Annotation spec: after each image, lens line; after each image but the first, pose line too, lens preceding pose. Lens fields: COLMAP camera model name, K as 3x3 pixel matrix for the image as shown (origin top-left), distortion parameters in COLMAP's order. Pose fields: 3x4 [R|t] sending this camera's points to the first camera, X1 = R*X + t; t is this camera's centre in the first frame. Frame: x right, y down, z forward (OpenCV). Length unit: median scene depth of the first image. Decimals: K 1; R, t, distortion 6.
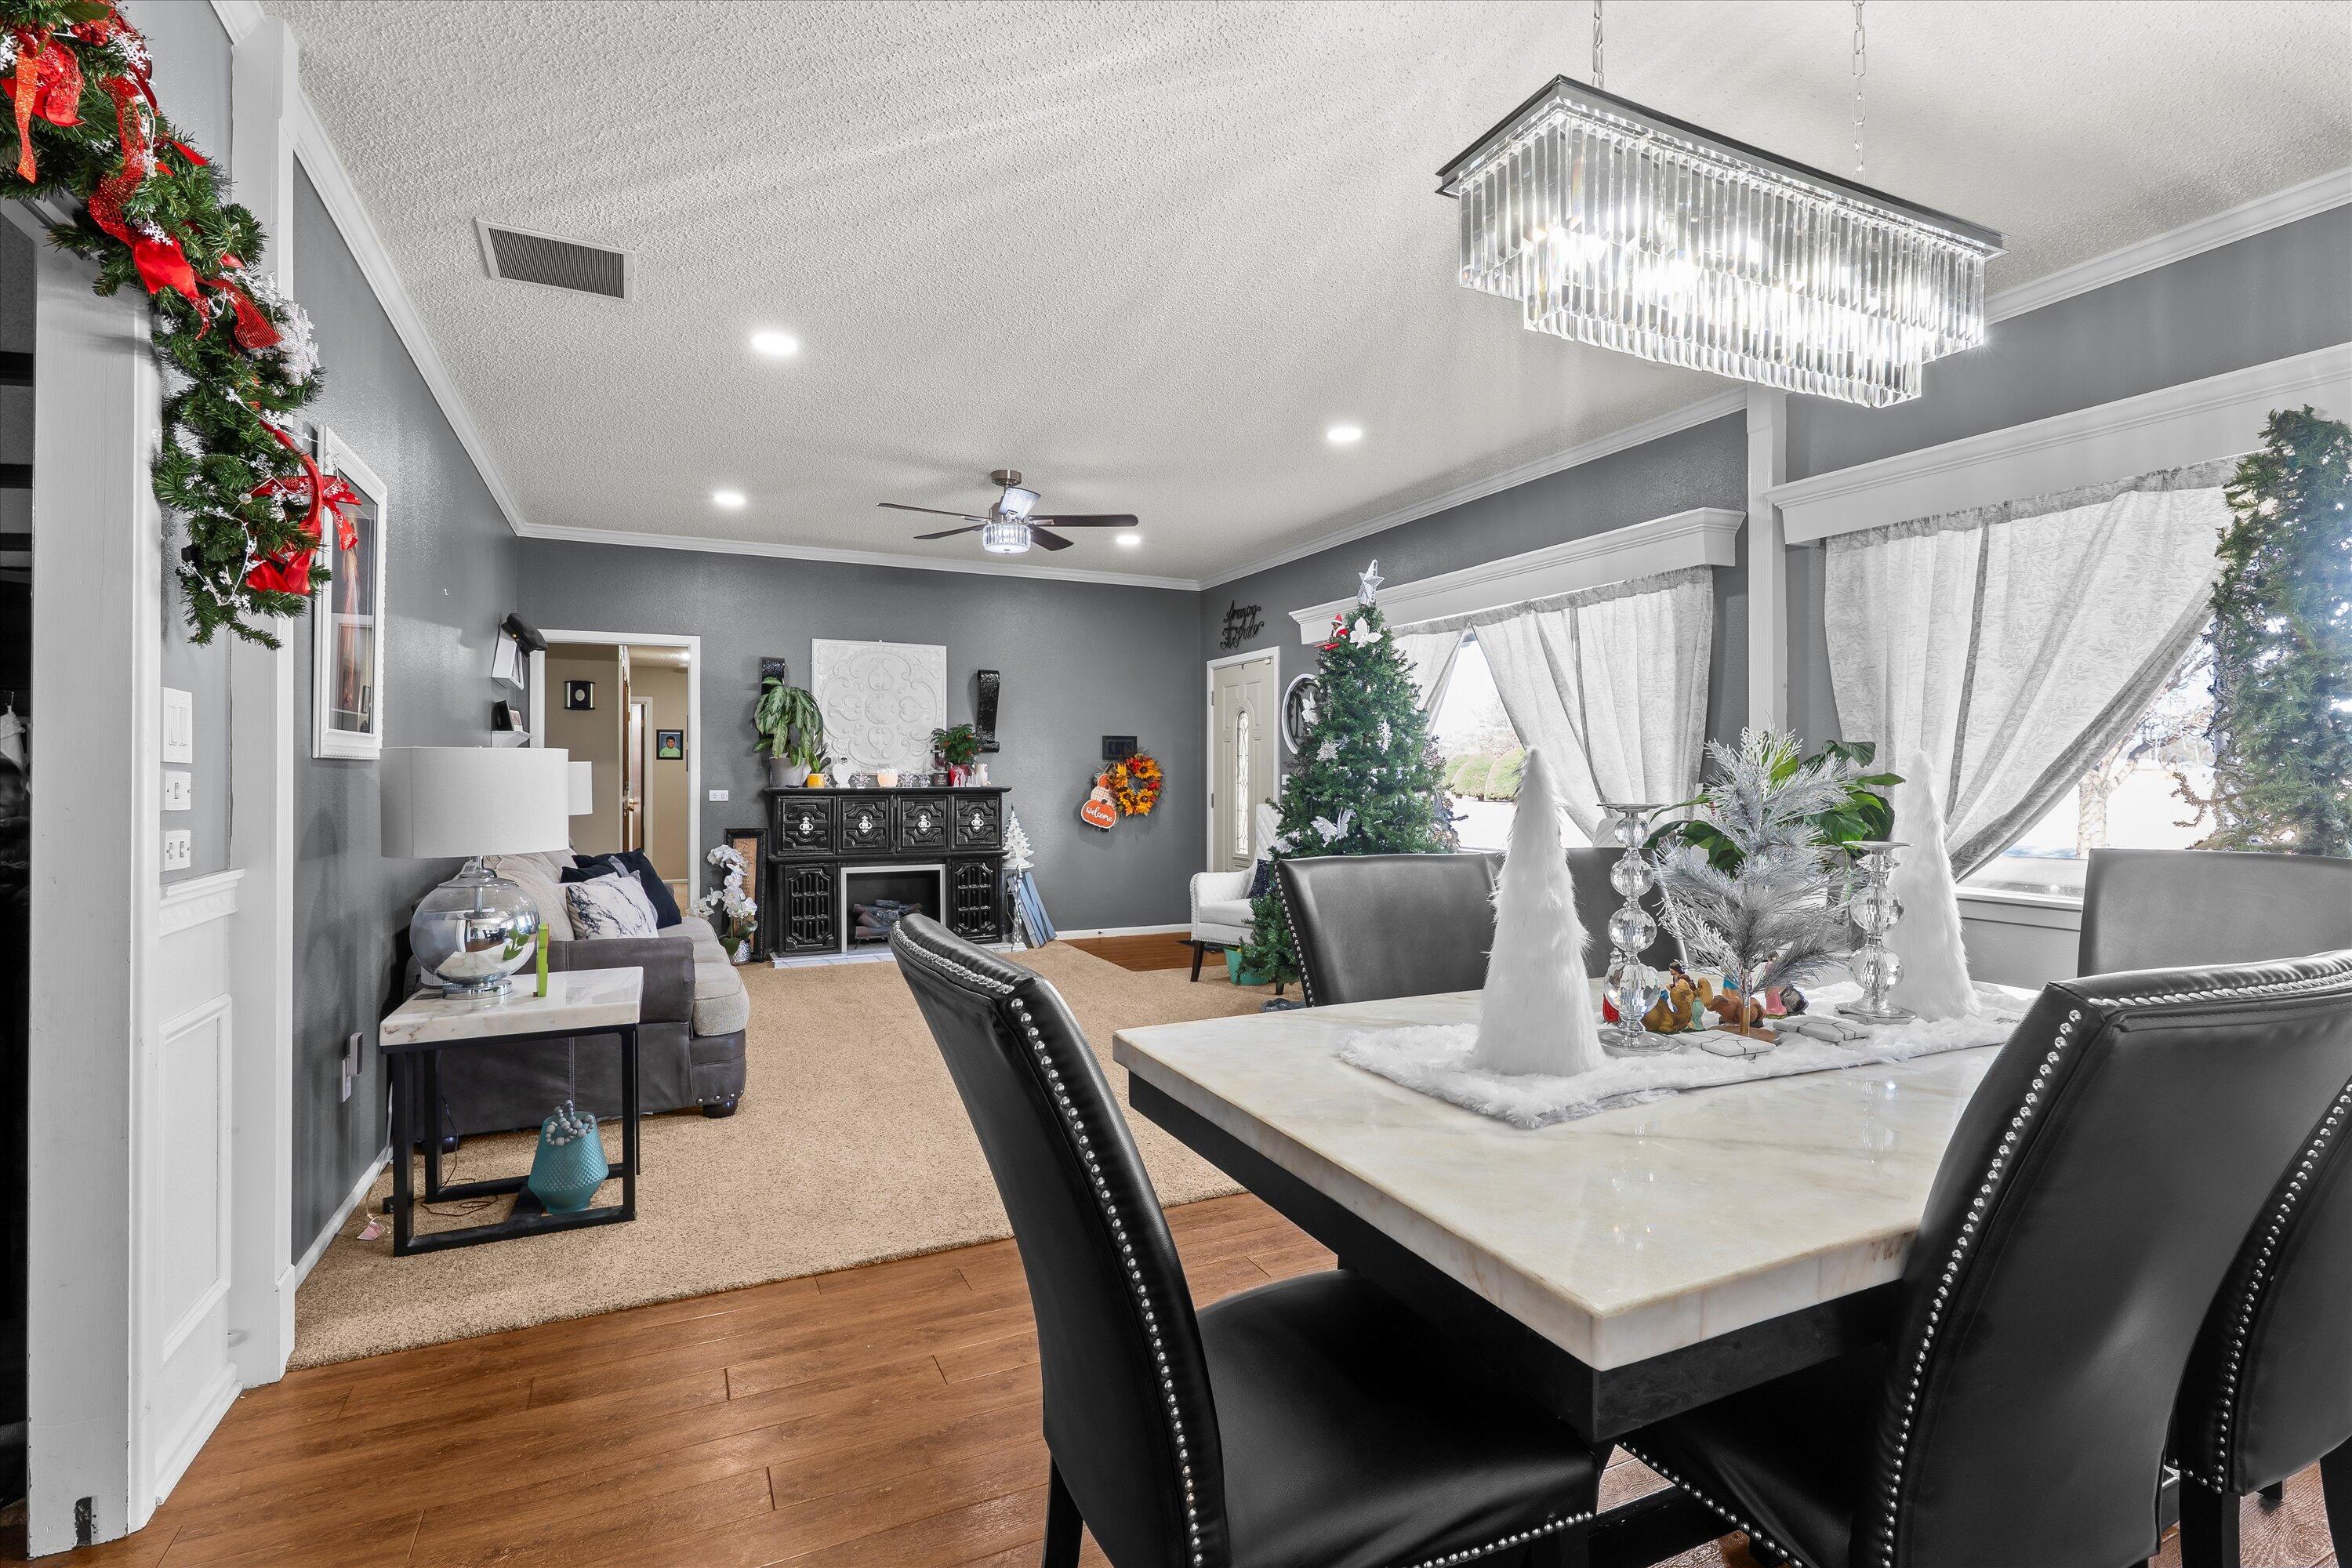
lens RADIAL K [[1104.9, 0, 1186.0], [0, 1104.9, 778.4], [0, 0, 1]] dist [0.005229, 0.001558]
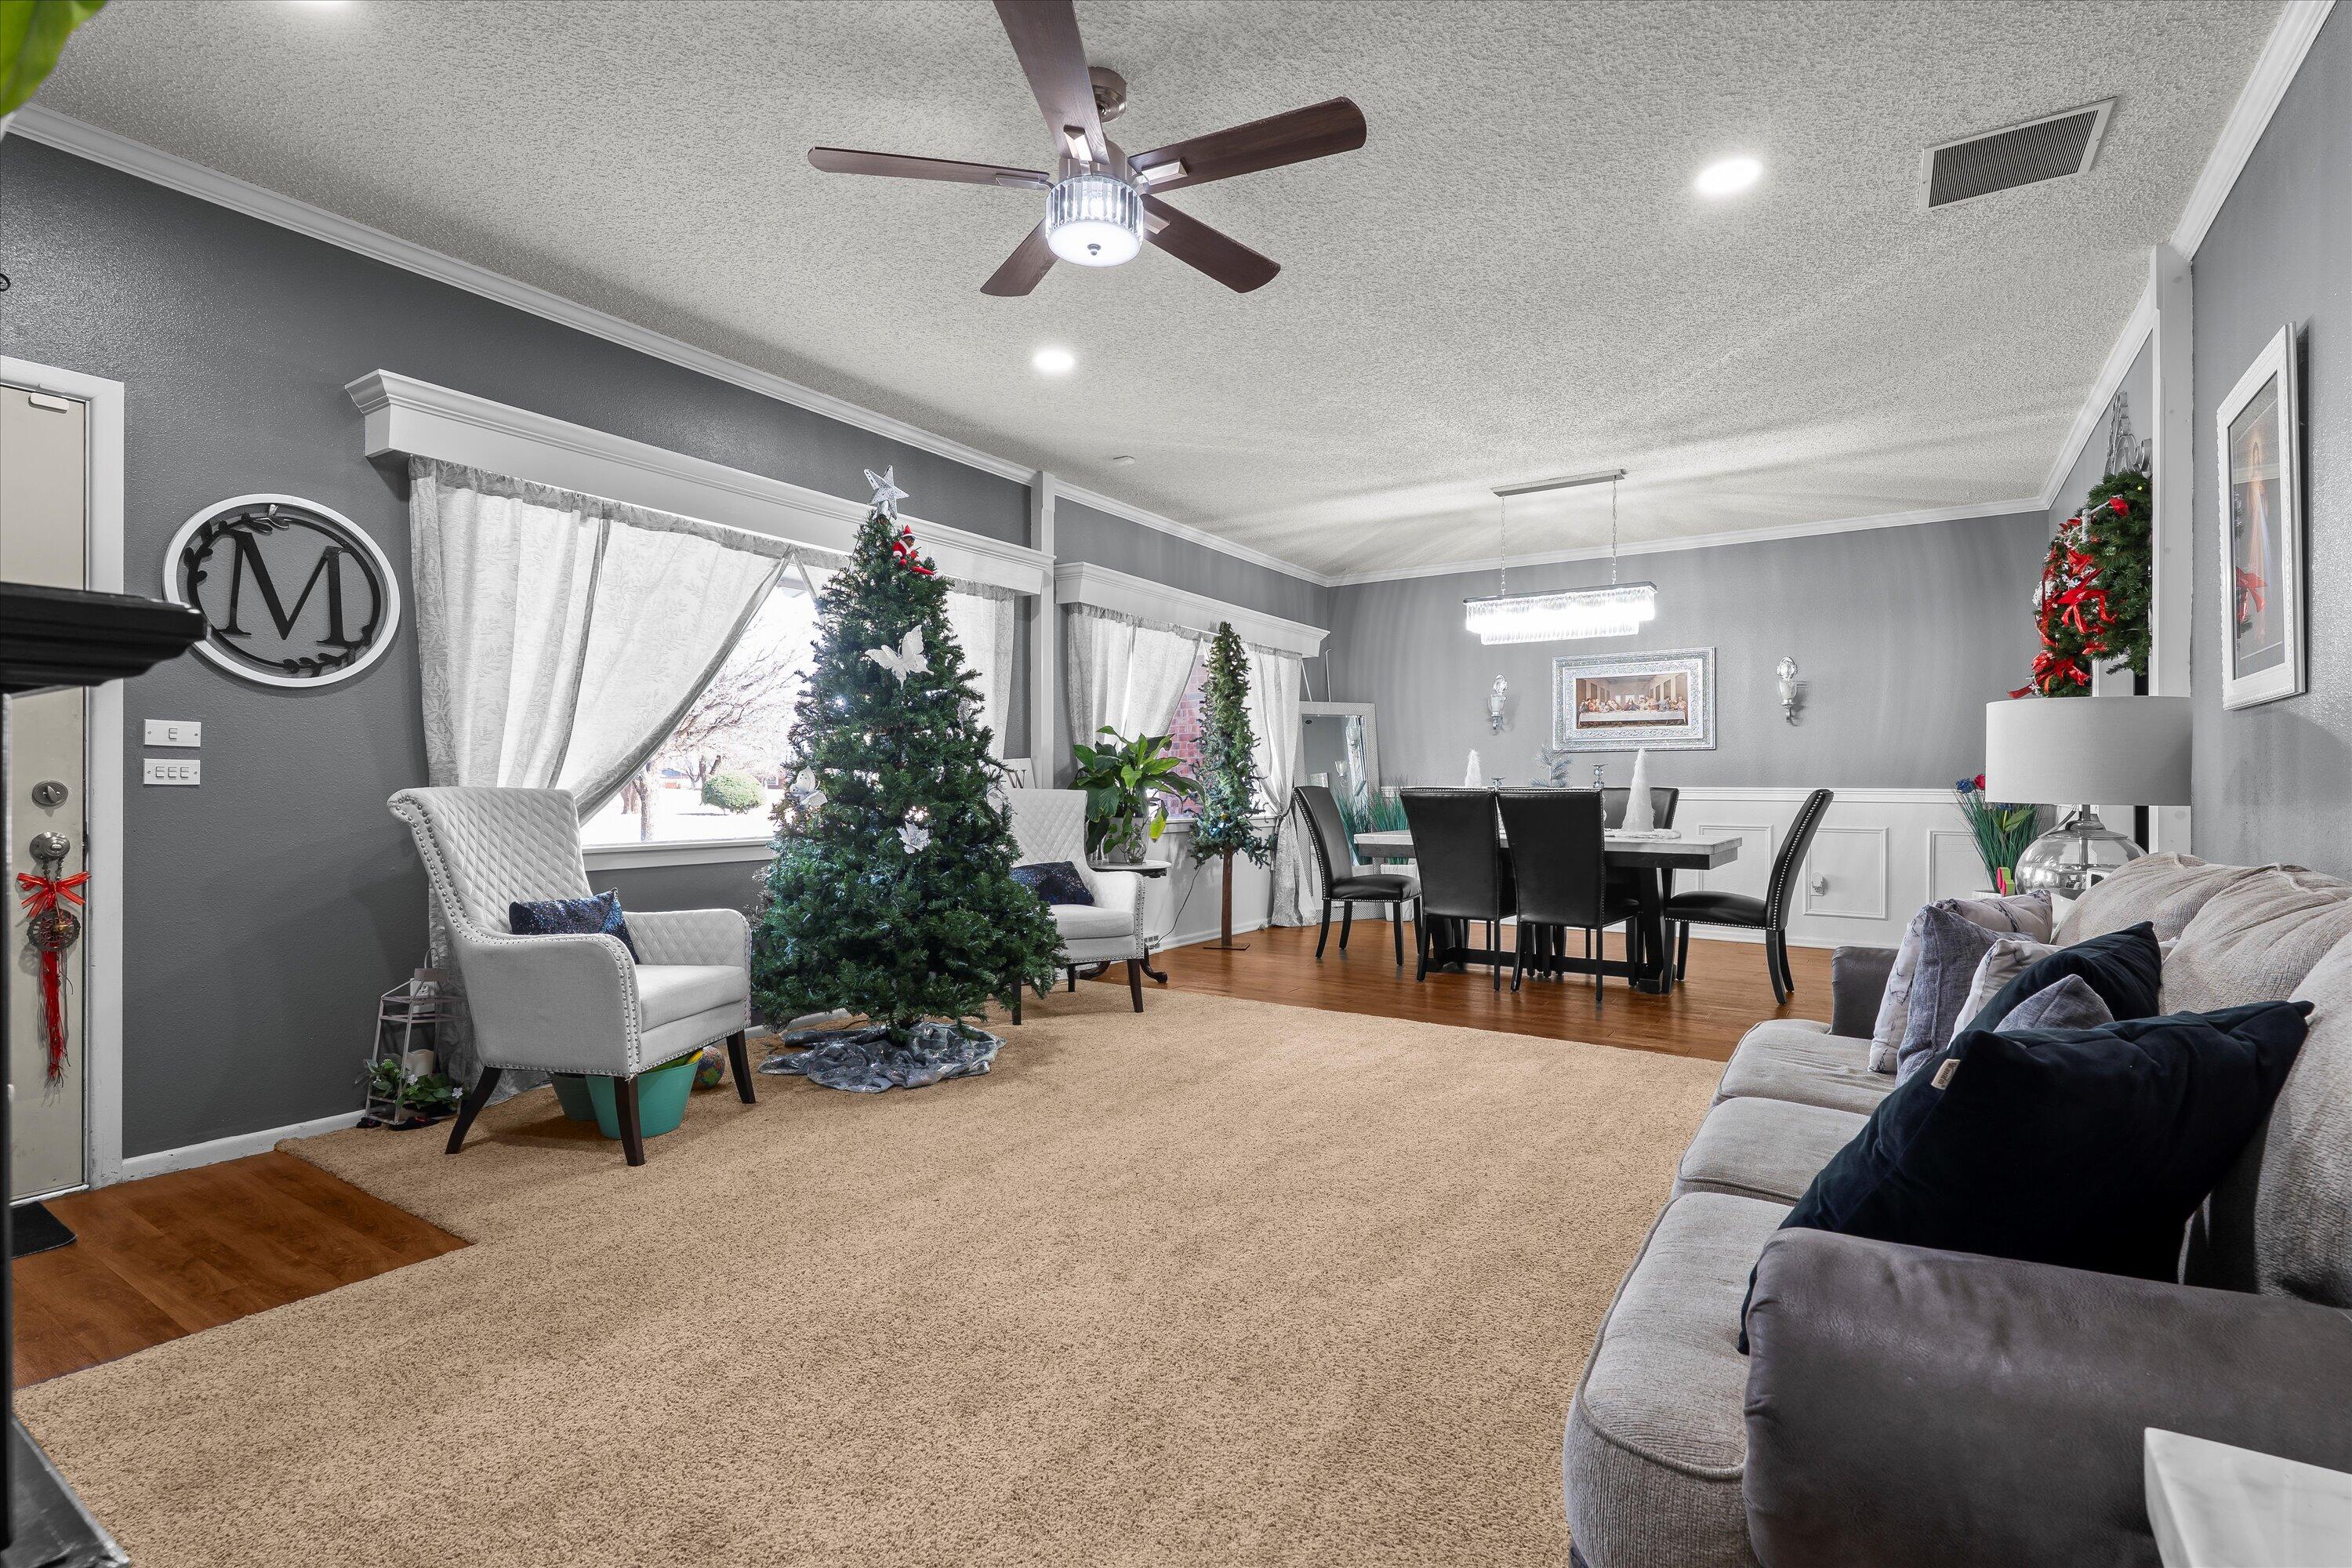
lens RADIAL K [[1104.9, 0, 1185.8], [0, 1104.9, 783.4], [0, 0, 1]] dist [0.005229, 0.001558]
pose [[-0.511569, 0.001165, 0.859241, -0.462282], [0.001971, 0.999998, -0.000182, 0.019502], [-0.859240, 0.001601, -0.511571, 0.944467]]
